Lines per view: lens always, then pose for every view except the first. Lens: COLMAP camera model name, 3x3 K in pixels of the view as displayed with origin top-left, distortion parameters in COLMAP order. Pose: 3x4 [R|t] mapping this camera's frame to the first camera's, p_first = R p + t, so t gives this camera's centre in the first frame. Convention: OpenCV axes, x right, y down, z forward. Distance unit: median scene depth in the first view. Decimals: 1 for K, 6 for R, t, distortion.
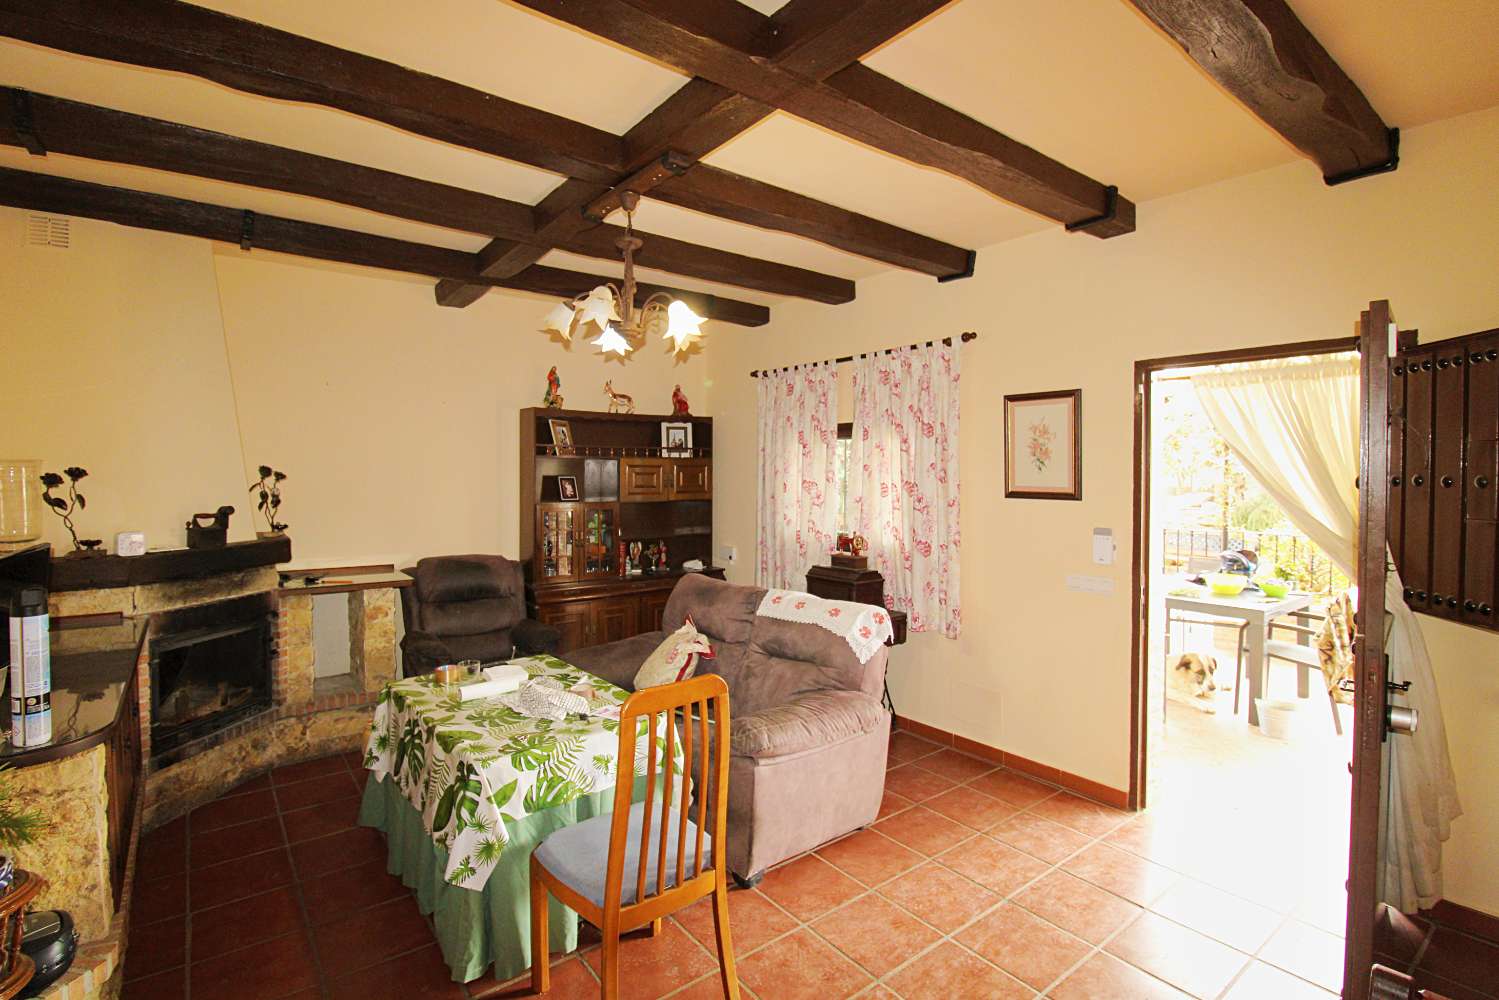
lens RADIAL K [[706.4, 0, 740.8], [0, 706.4, 488.7], [0, 0, 1]] dist [-0.004262, -0.011321]
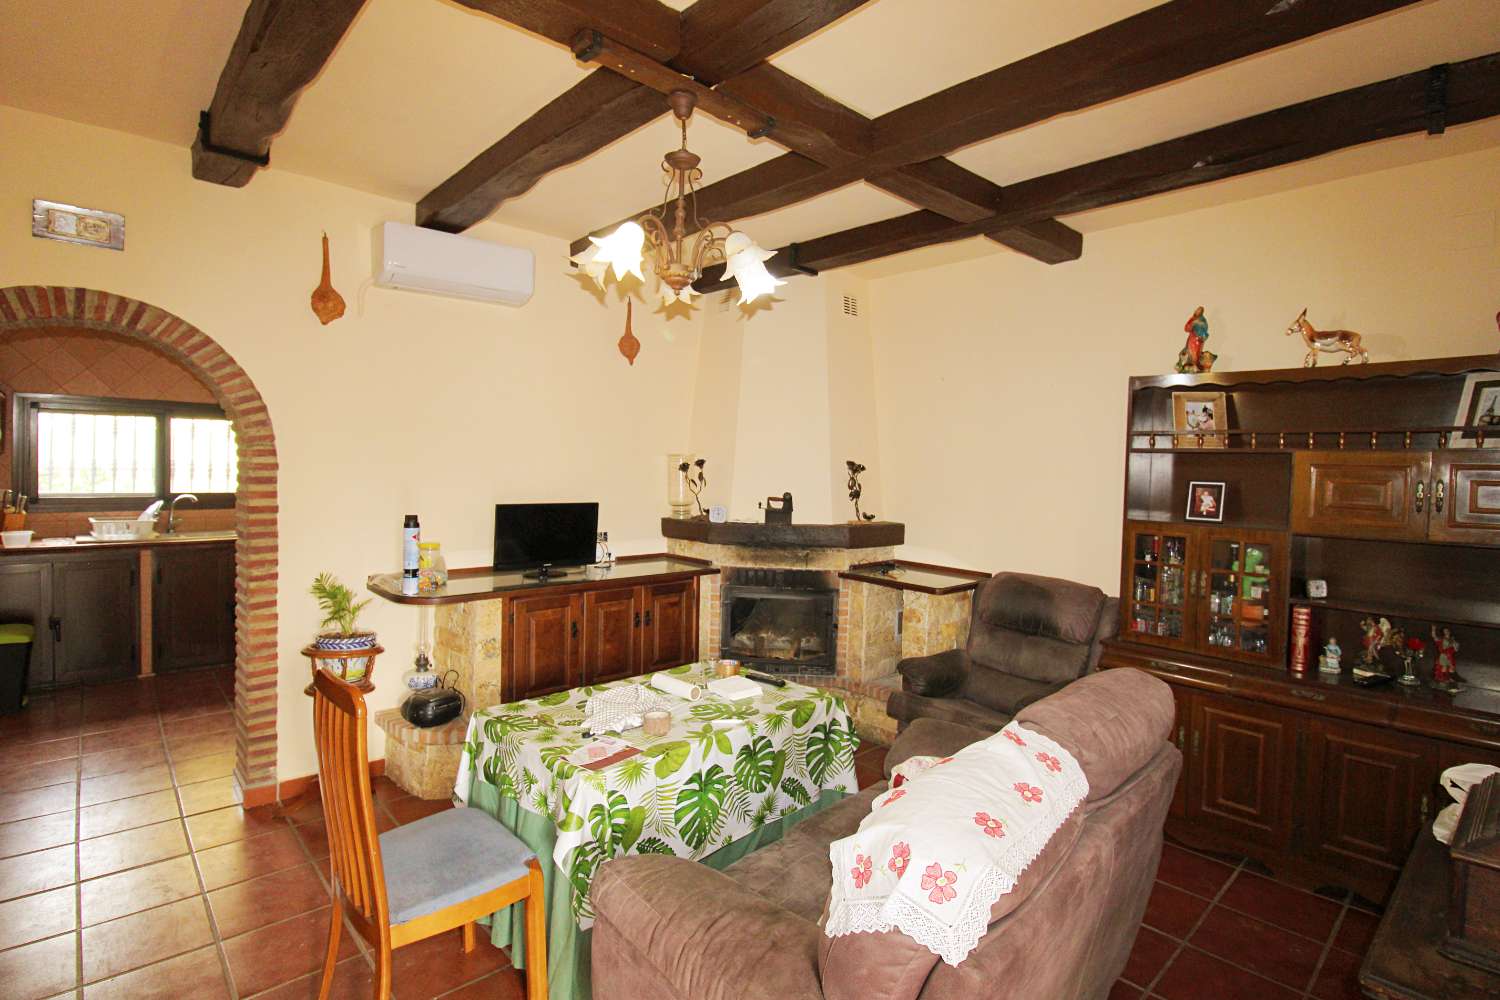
lens RADIAL K [[720.8, 0, 750.0], [0, 720.8, 500.0], [0, 0, 1]] dist [-0.000865, -0.023654]
pose [[0.103018, 0.049112, -0.993466, 0.458644], [-0.048390, 0.997845, 0.044311, -0.013136], [0.993502, 0.043509, 0.105173, 0.737355]]
